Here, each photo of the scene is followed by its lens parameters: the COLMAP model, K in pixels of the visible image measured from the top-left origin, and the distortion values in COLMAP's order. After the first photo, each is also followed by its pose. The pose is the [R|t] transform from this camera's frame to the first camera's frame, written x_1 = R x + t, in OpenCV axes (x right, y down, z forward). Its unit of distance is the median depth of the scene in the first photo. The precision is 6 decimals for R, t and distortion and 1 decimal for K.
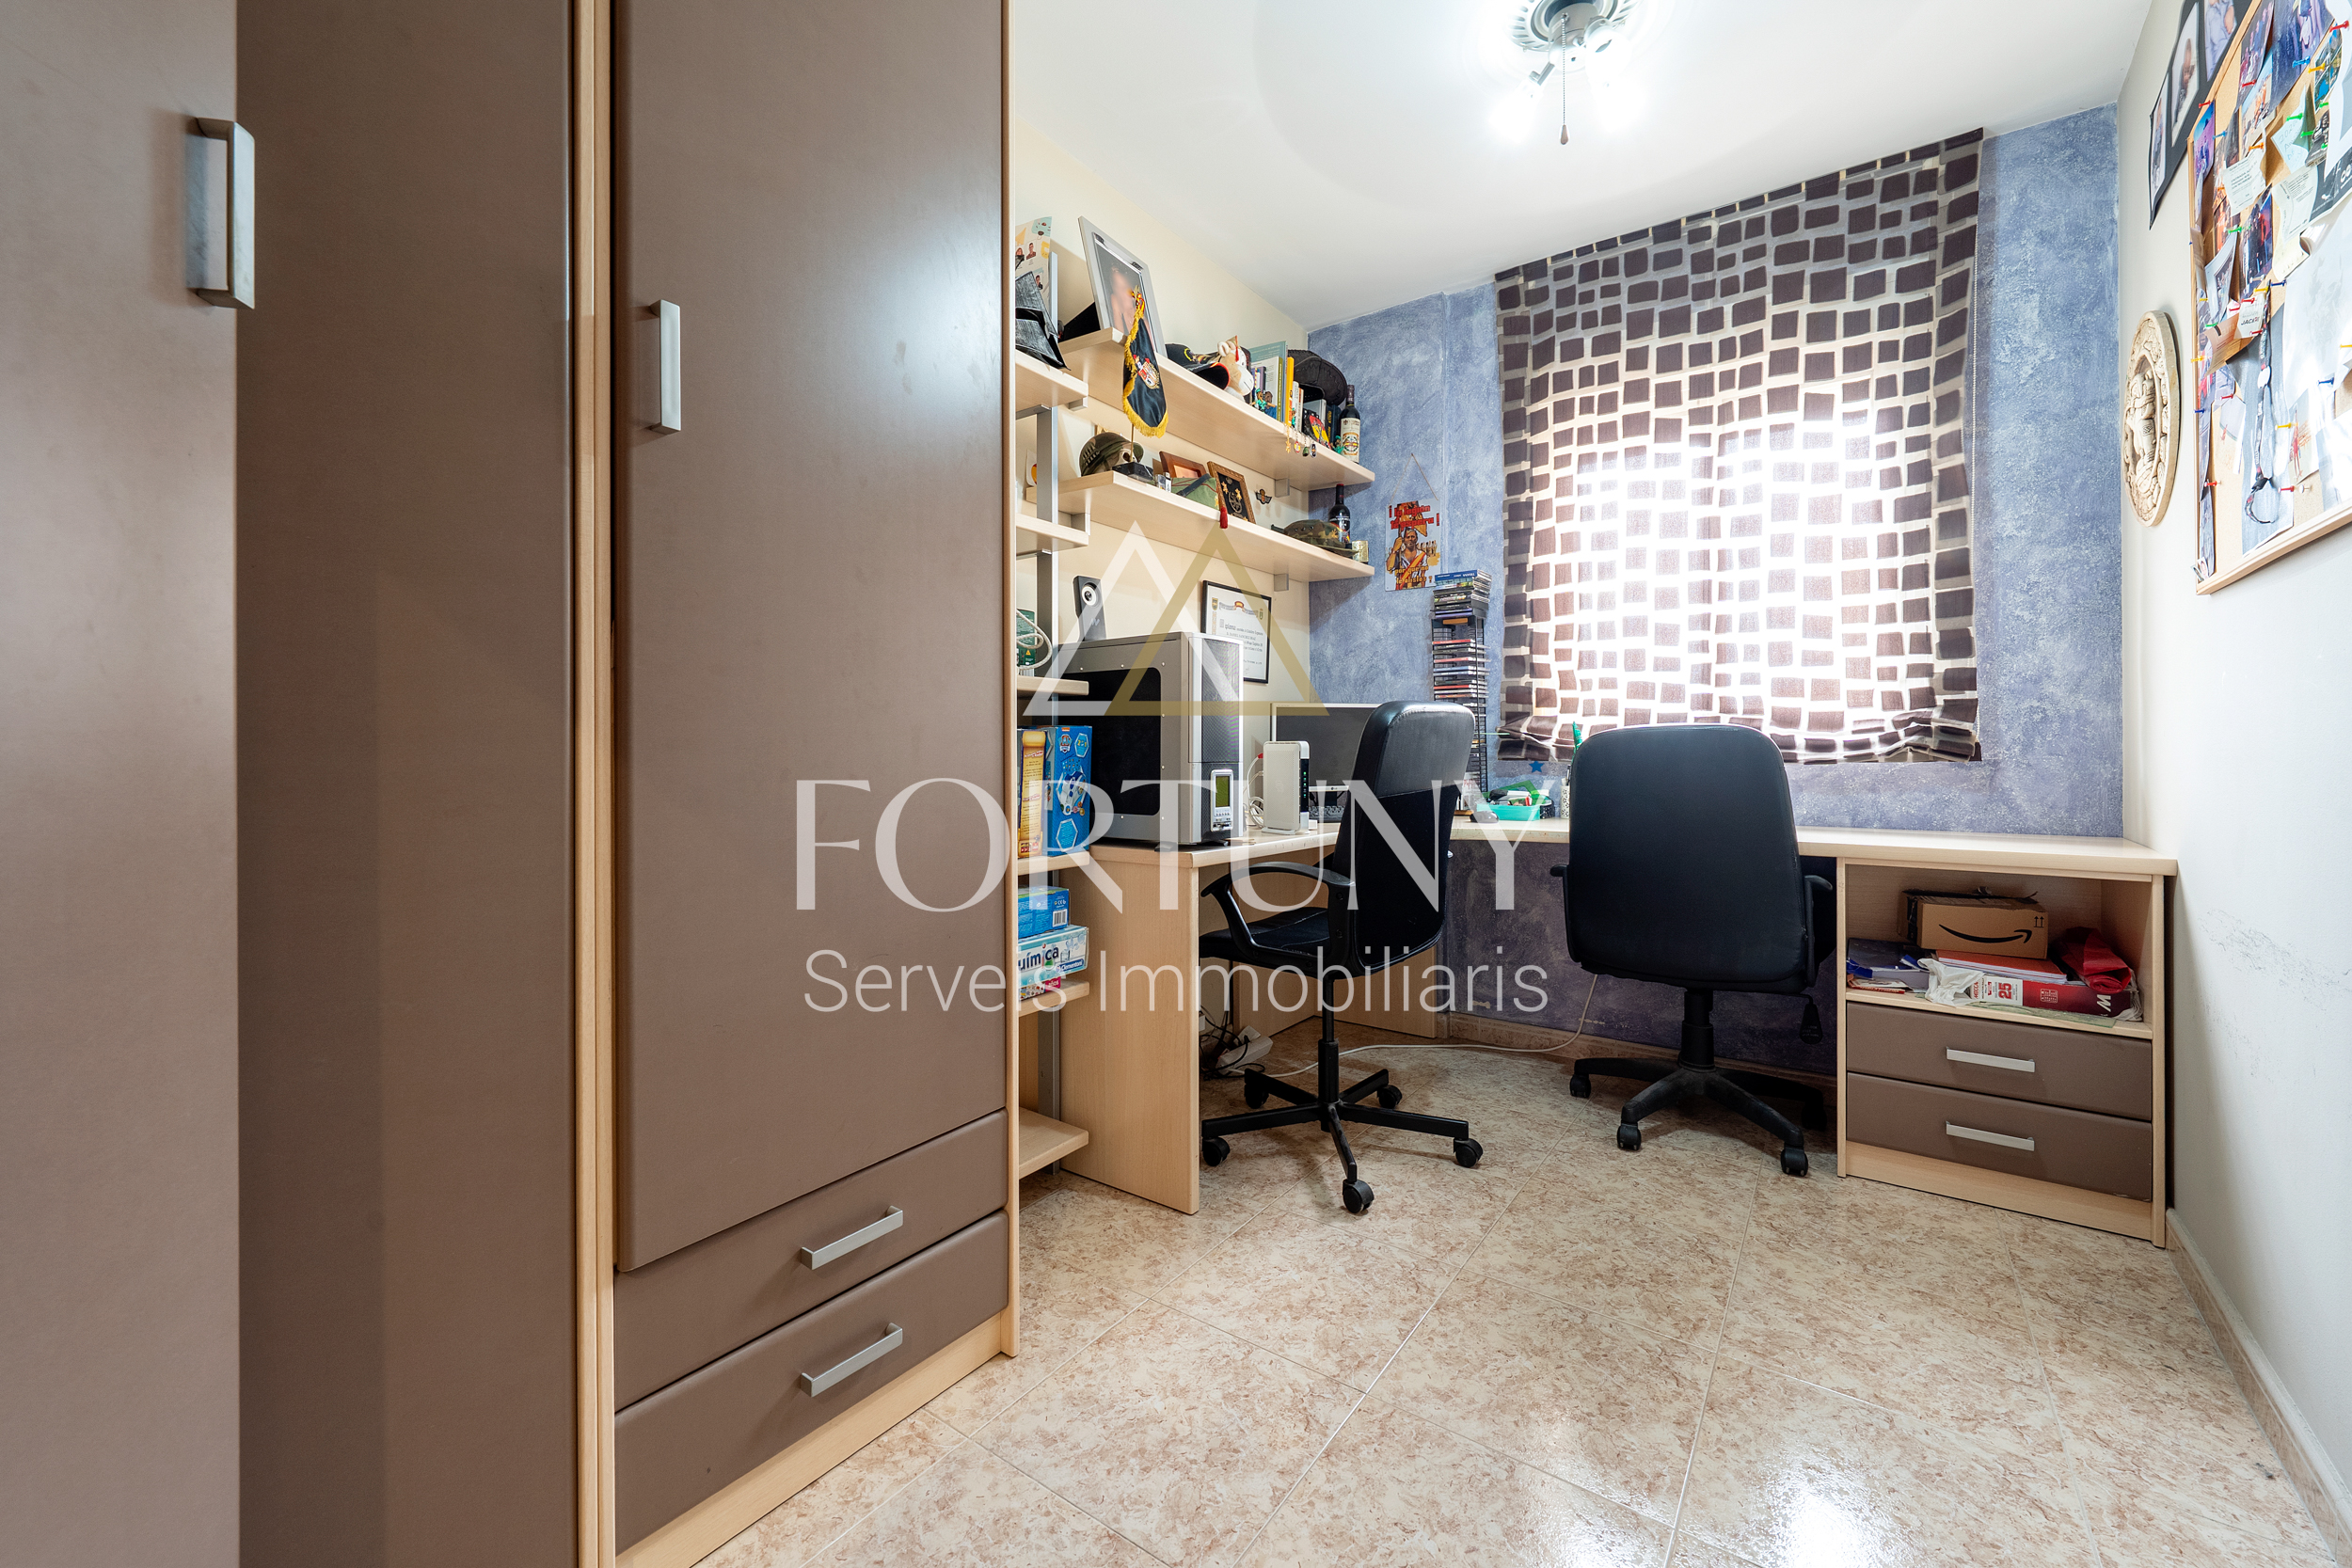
lens RADIAL K [[936.2, 0, 1182.3], [0, 936.2, 744.1], [0, 0, 1]] dist [-0.001065, -0.000006]
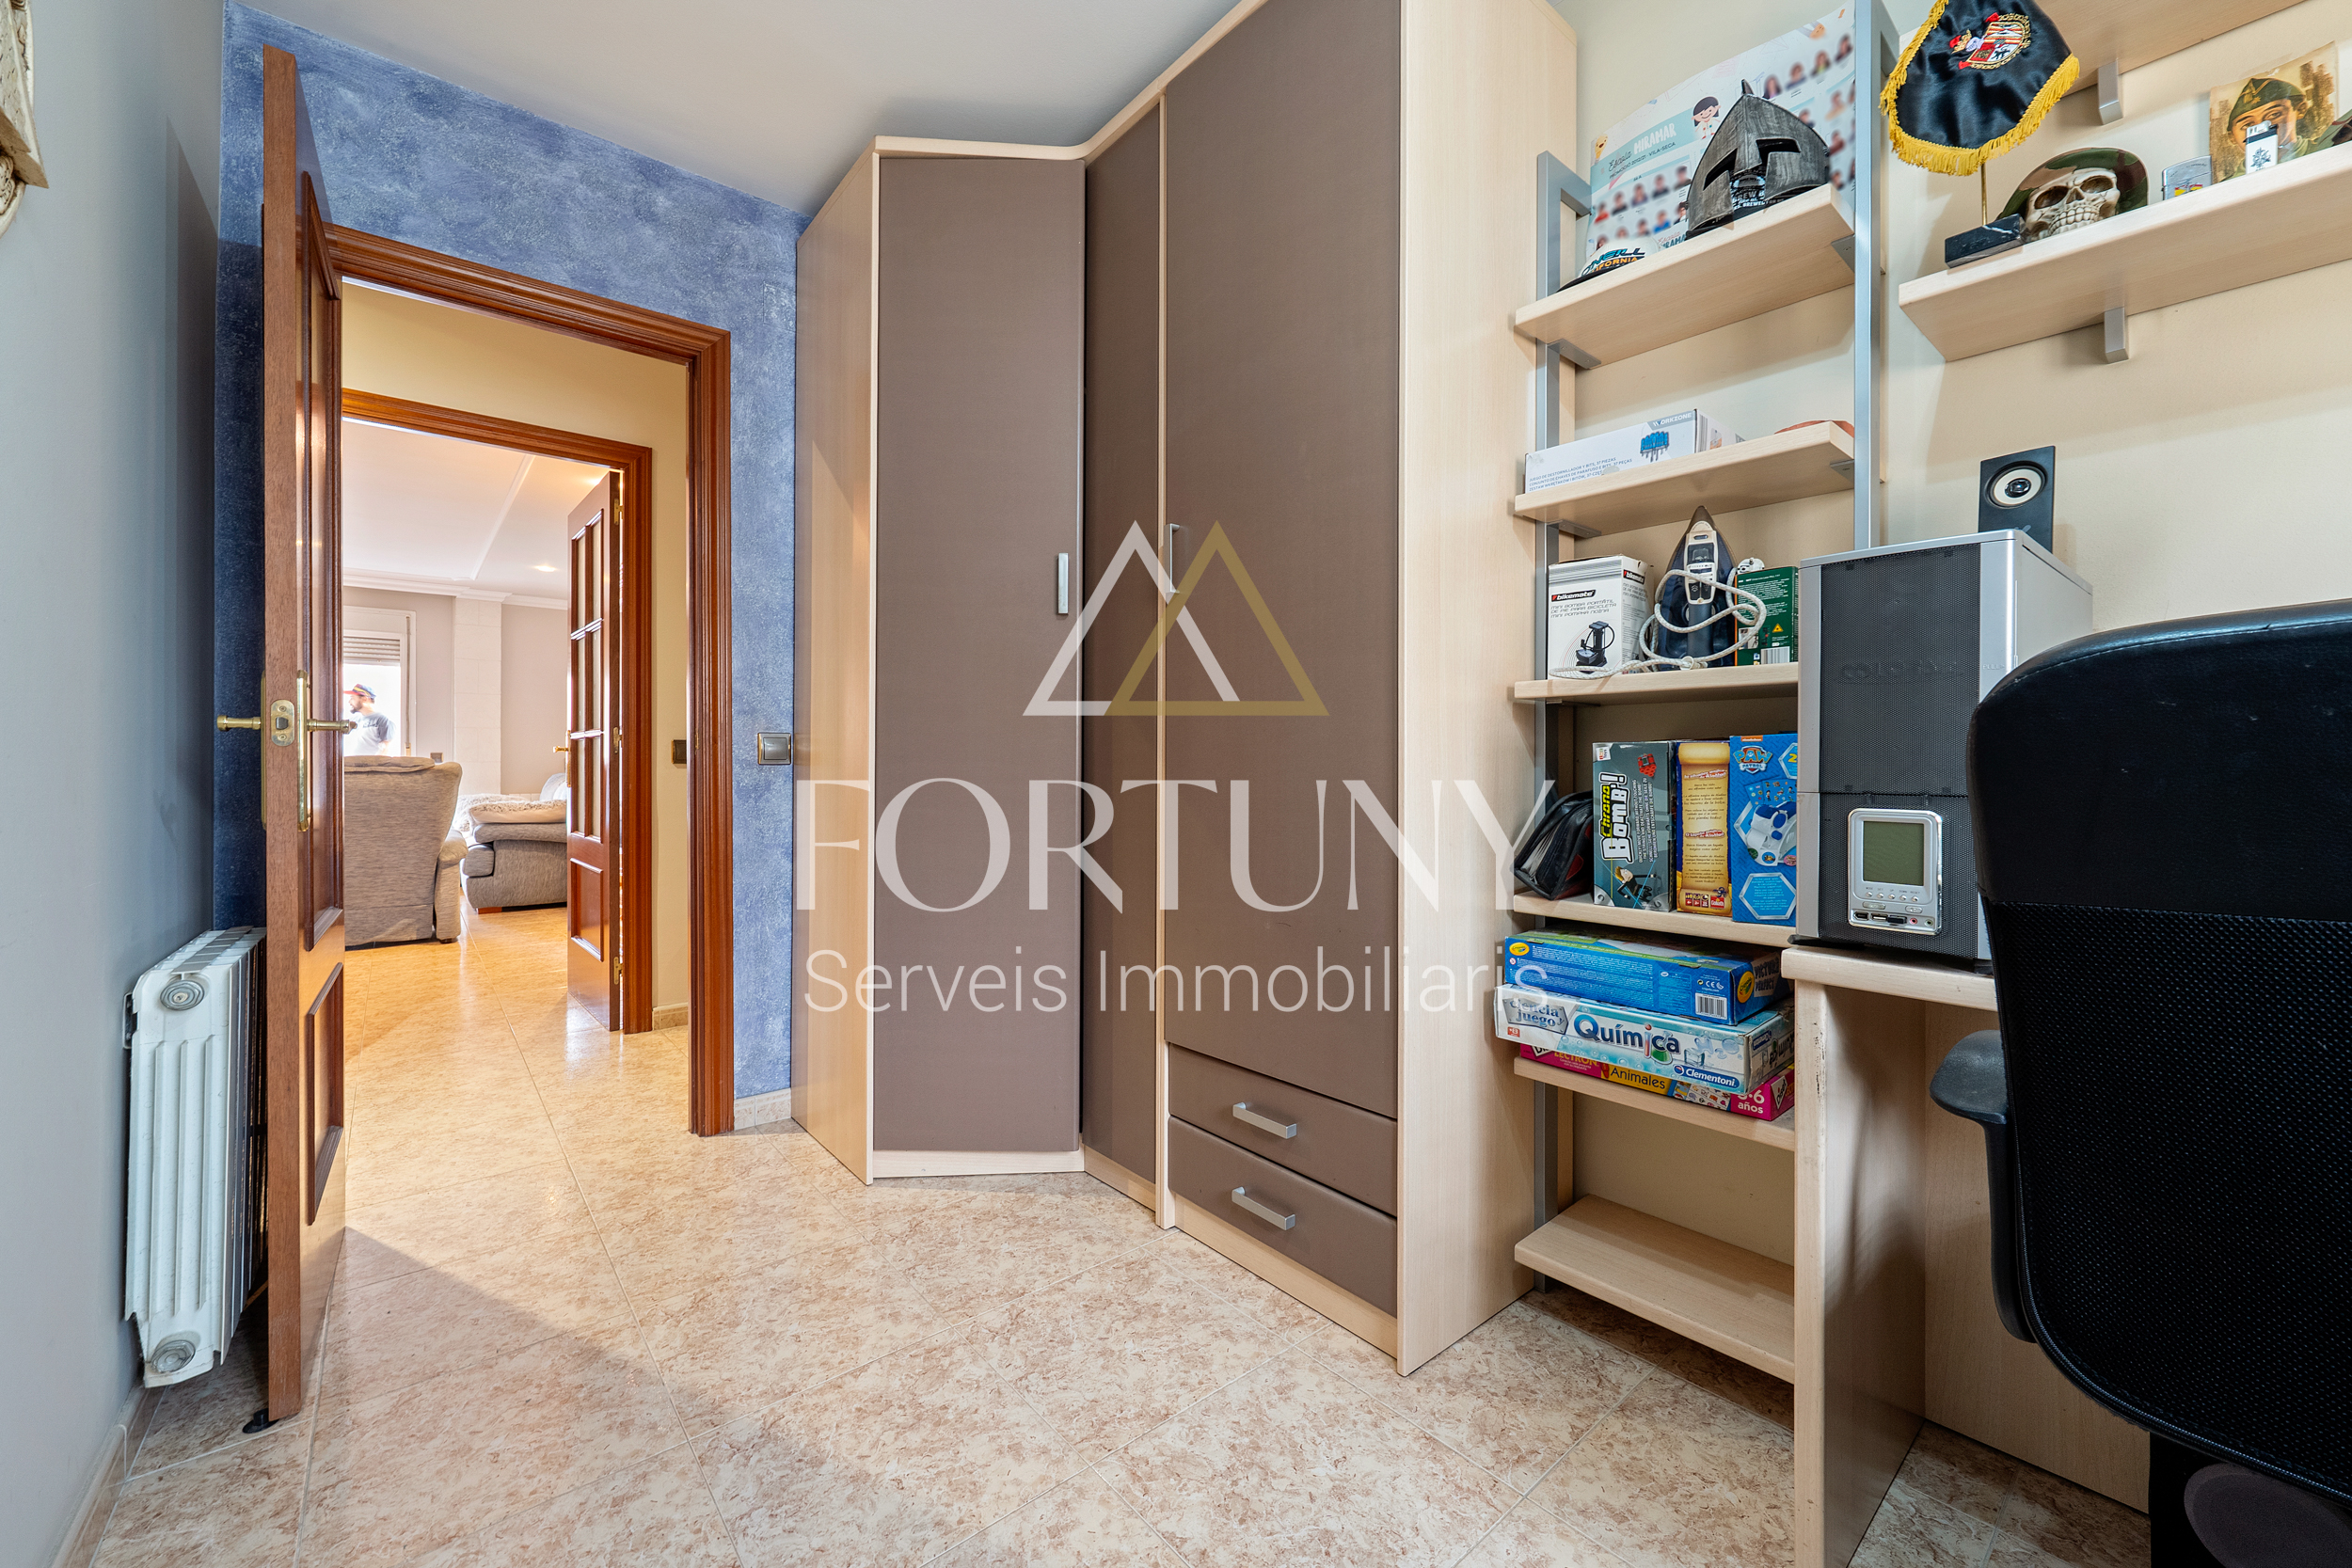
lens RADIAL K [[931.0, 0, 1169.6], [0, 931.0, 769.3], [0, 0, 1]] dist [-0.002197, -0.000191]
pose [[-0.244434, 0.004725, -0.969654, 0.684032], [-0.000426, 0.999988, 0.004981, 0.003705], [0.969666, 0.001630, -0.244429, 0.817503]]
